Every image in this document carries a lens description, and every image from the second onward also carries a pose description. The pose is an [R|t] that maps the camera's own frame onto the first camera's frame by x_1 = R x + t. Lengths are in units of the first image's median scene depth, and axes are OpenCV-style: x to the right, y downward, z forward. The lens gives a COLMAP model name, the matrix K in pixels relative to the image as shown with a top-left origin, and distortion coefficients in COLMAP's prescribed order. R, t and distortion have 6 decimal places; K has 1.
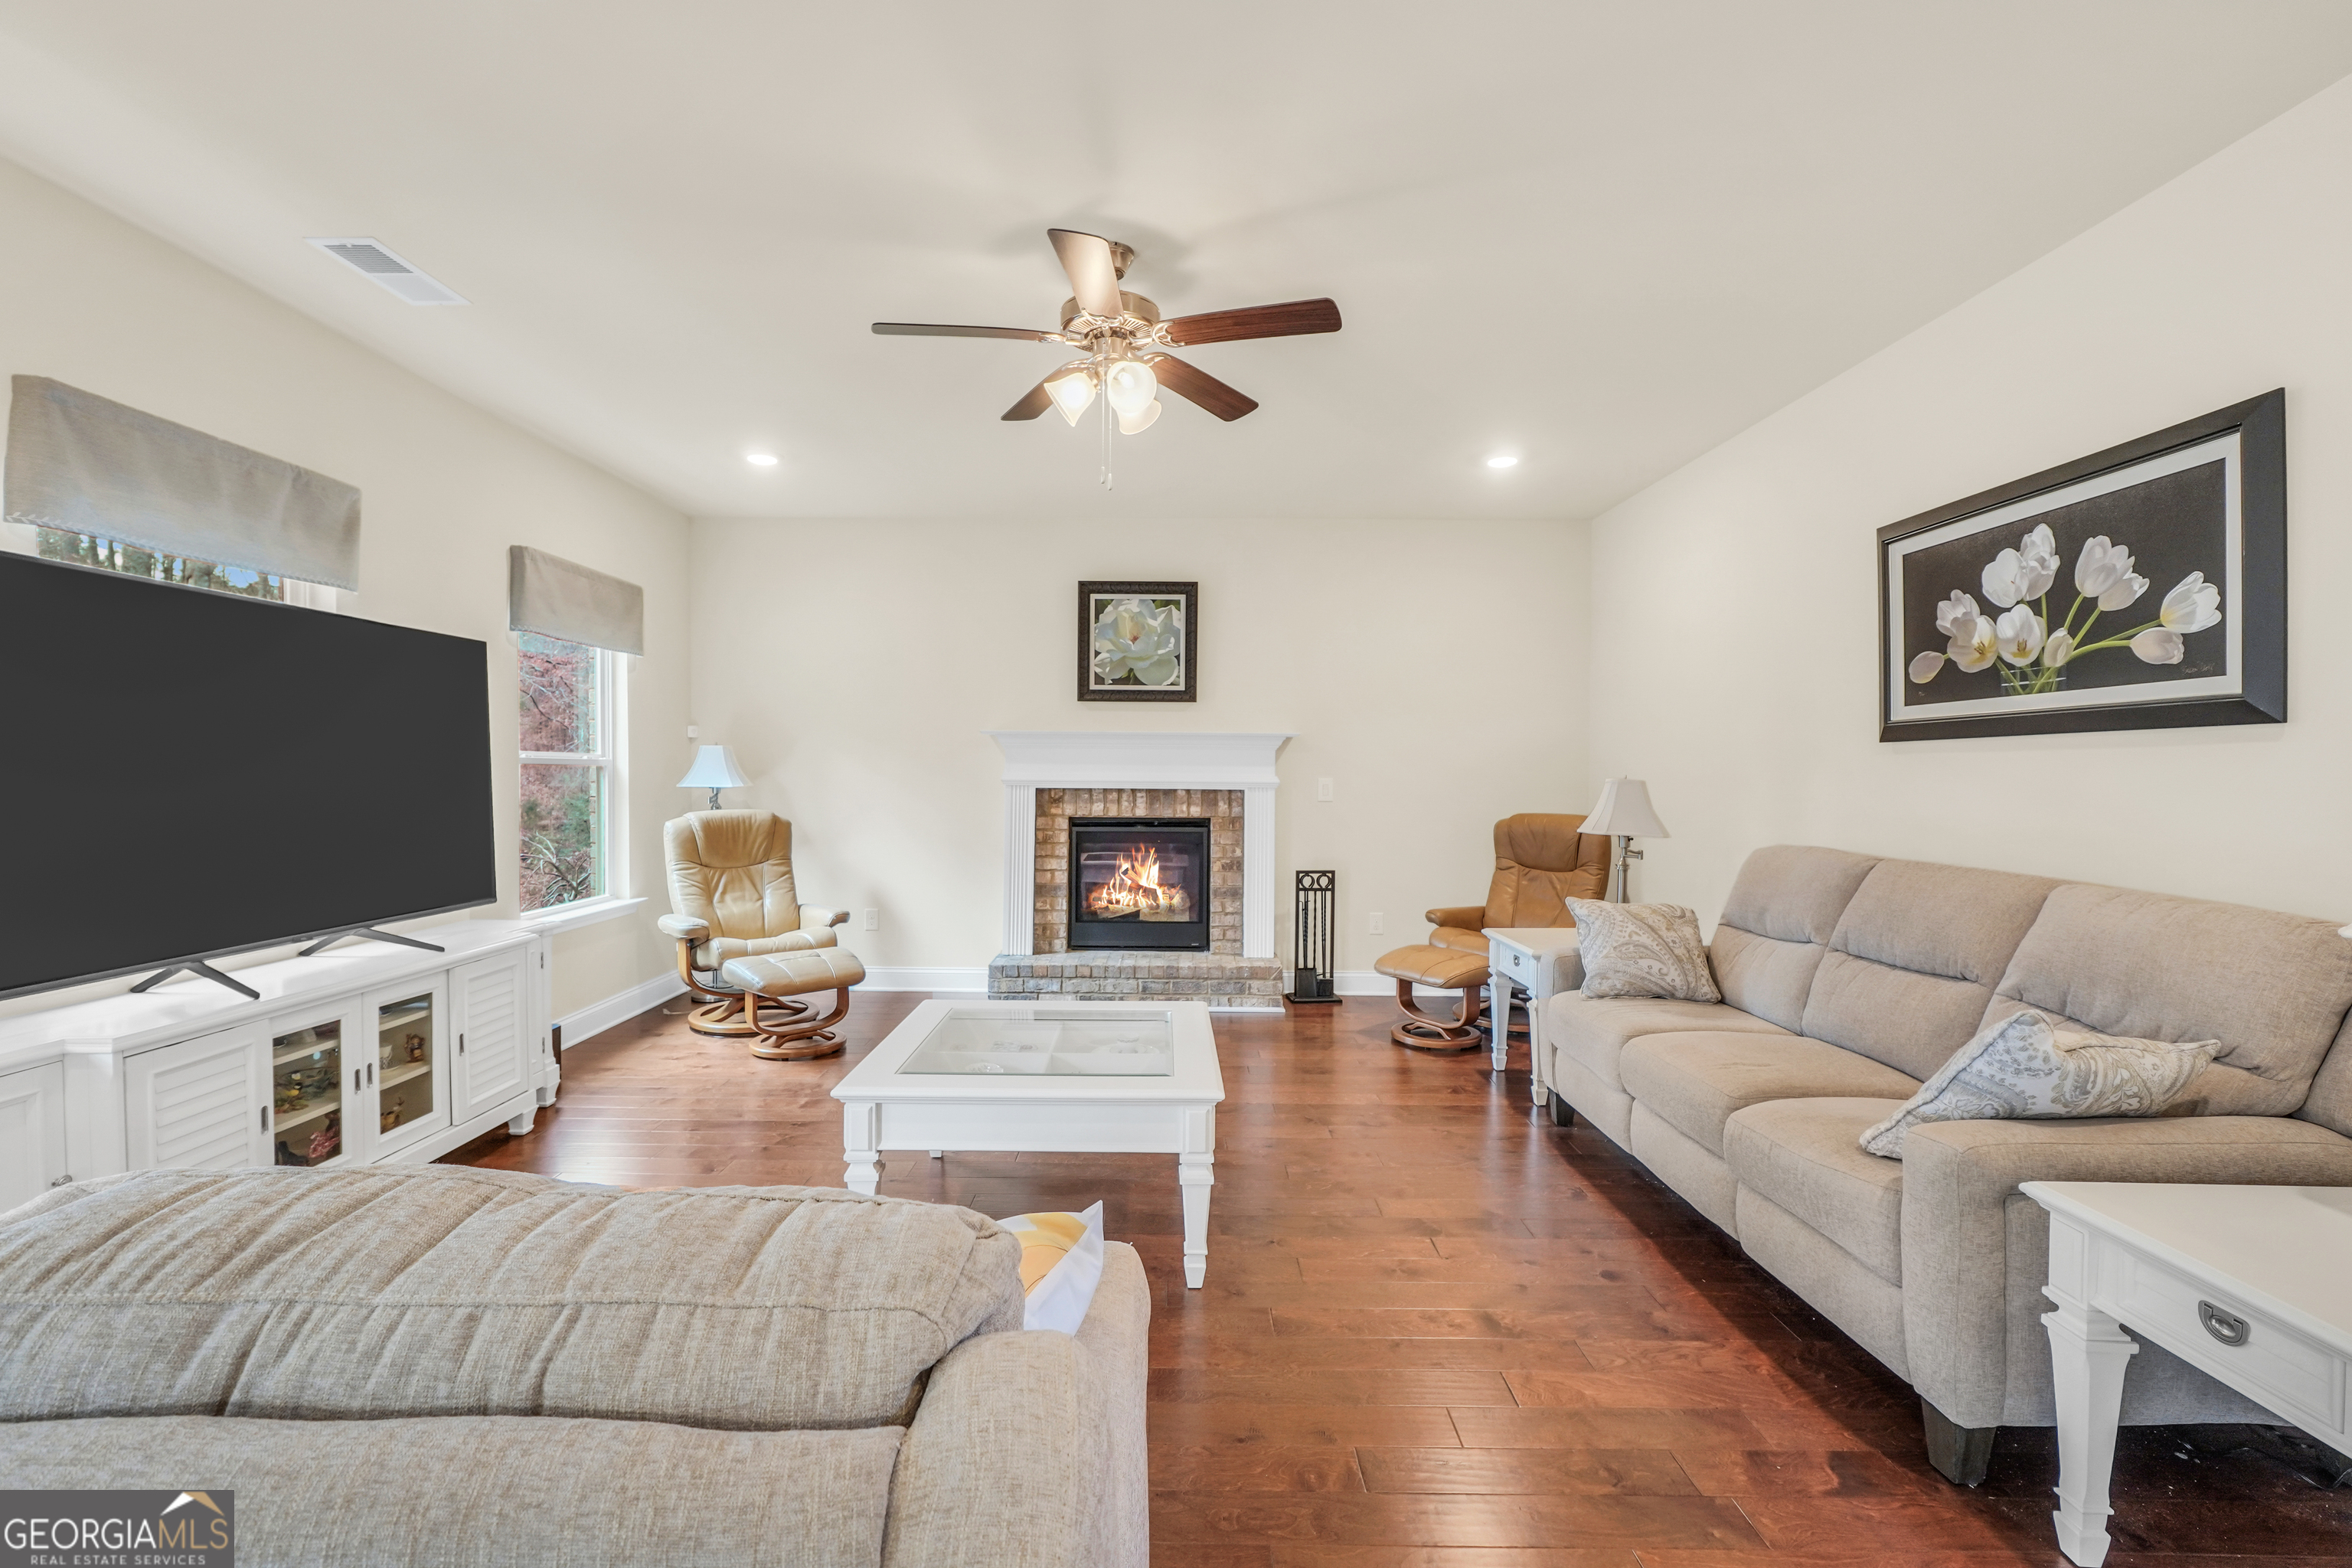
lens RADIAL K [[1010.8, 0, 1165.5], [0, 1010.8, 773.3], [0, 0, 1]] dist [-0.019556, 0.007978]
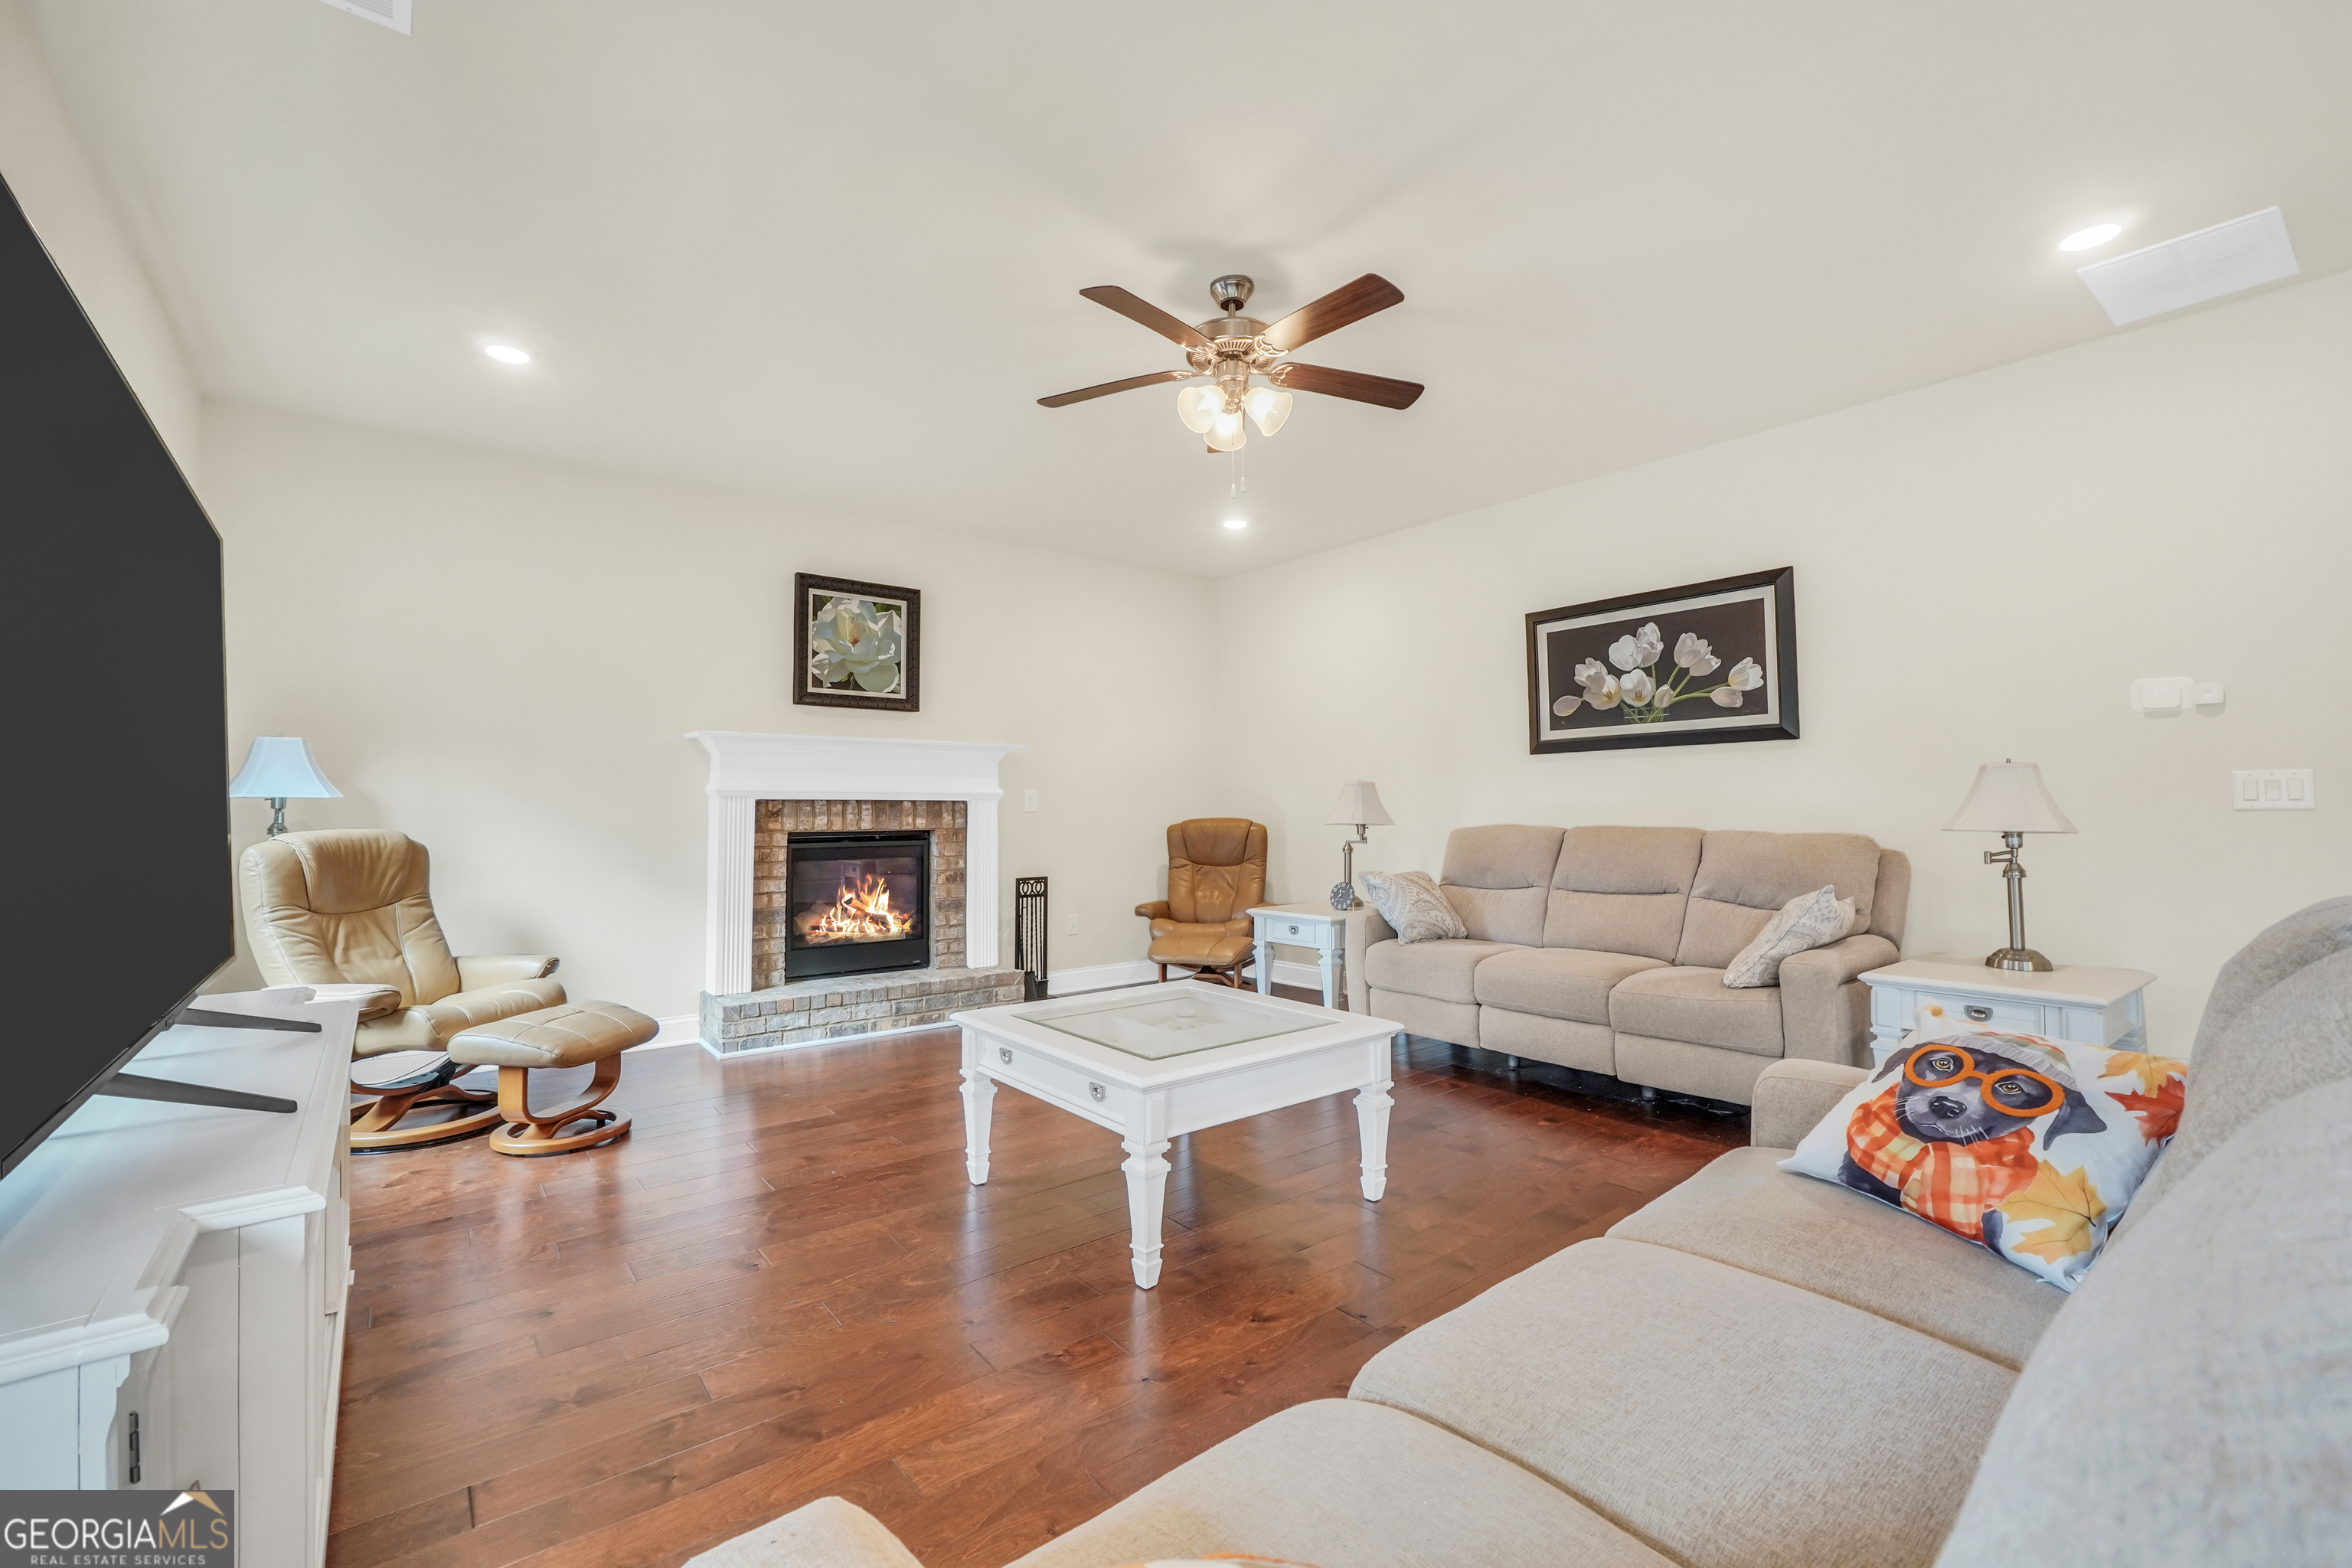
lens RADIAL K [[982.4, 0, 1166.9], [0, 982.4, 779.3], [0, 0, 1]] dist [-0.021903, 0.007884]
pose [[0.781553, 0.009243, 0.623771, -0.629497], [0.011488, 0.999507, -0.029205, 0.042617], [-0.623734, 0.029991, 0.781061, 0.187904]]
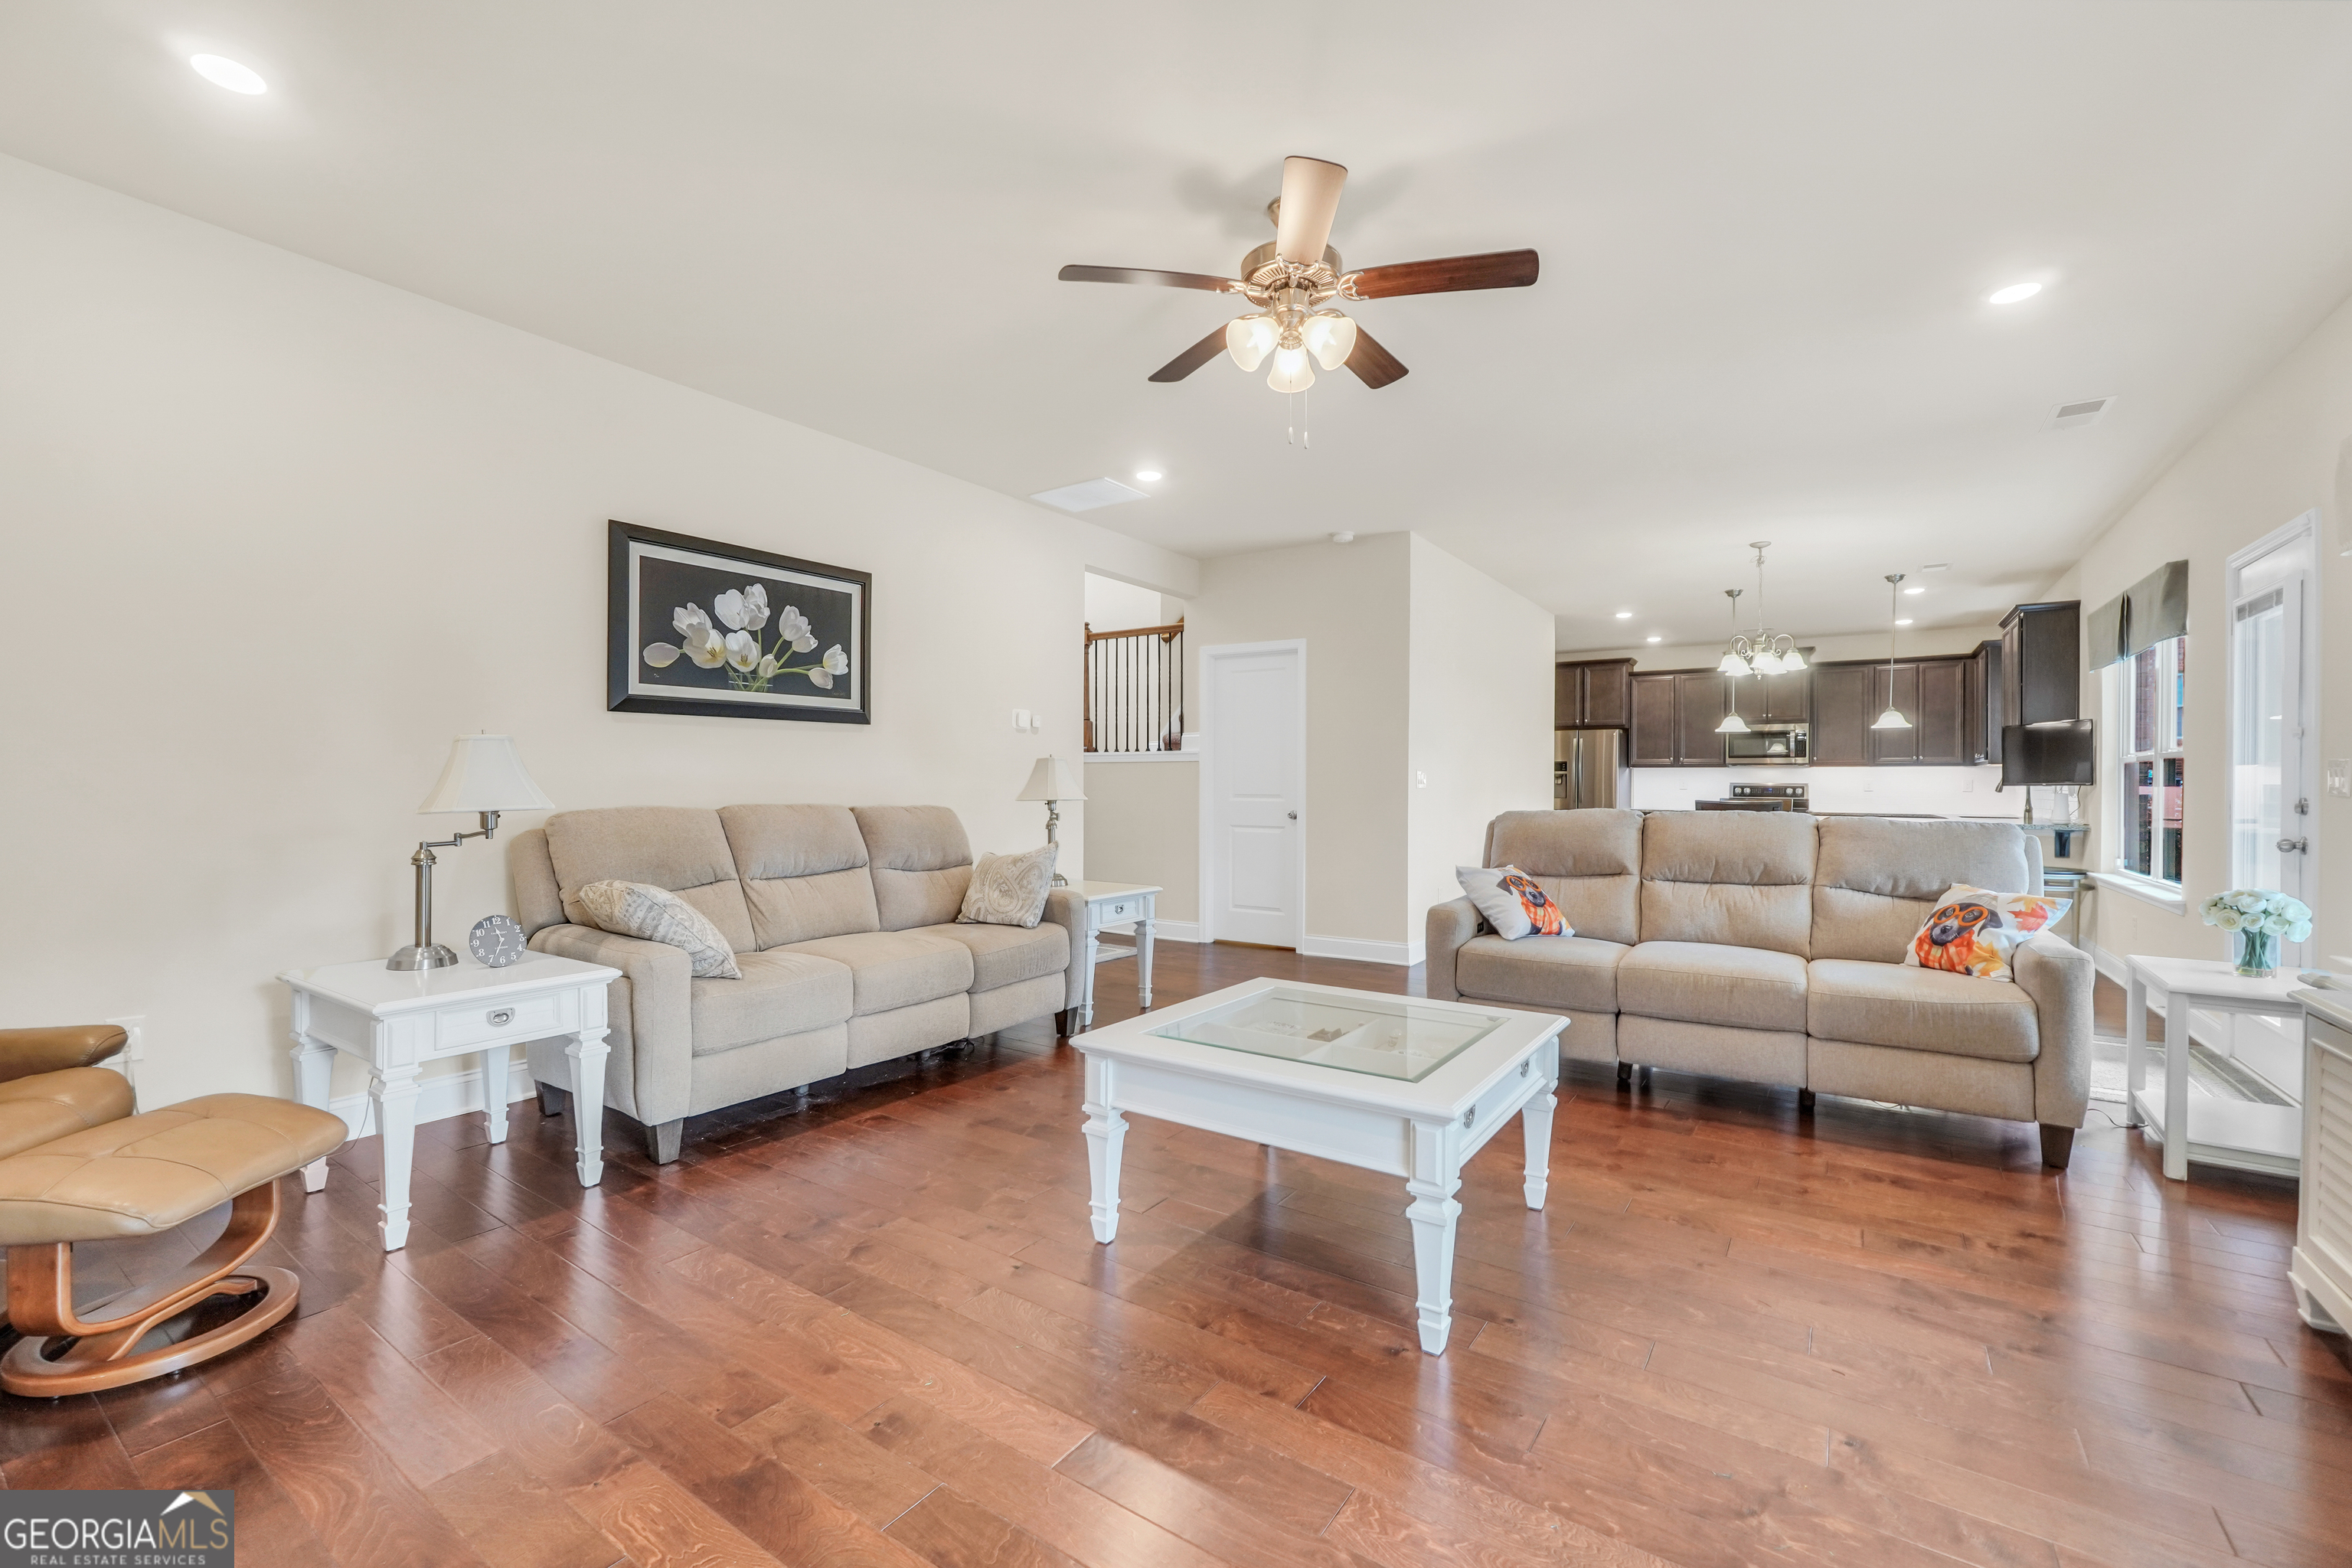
lens RADIAL K [[990.9, 0, 1162.7], [0, 990.9, 780.6], [0, 0, 1]] dist [-0.019562, 0.008298]
pose [[-0.821850, -0.006400, 0.569668, -0.419336], [-0.005365, 0.999980, 0.003494, 0.039397], [-0.569679, -0.000185, -0.821868, 1.537575]]
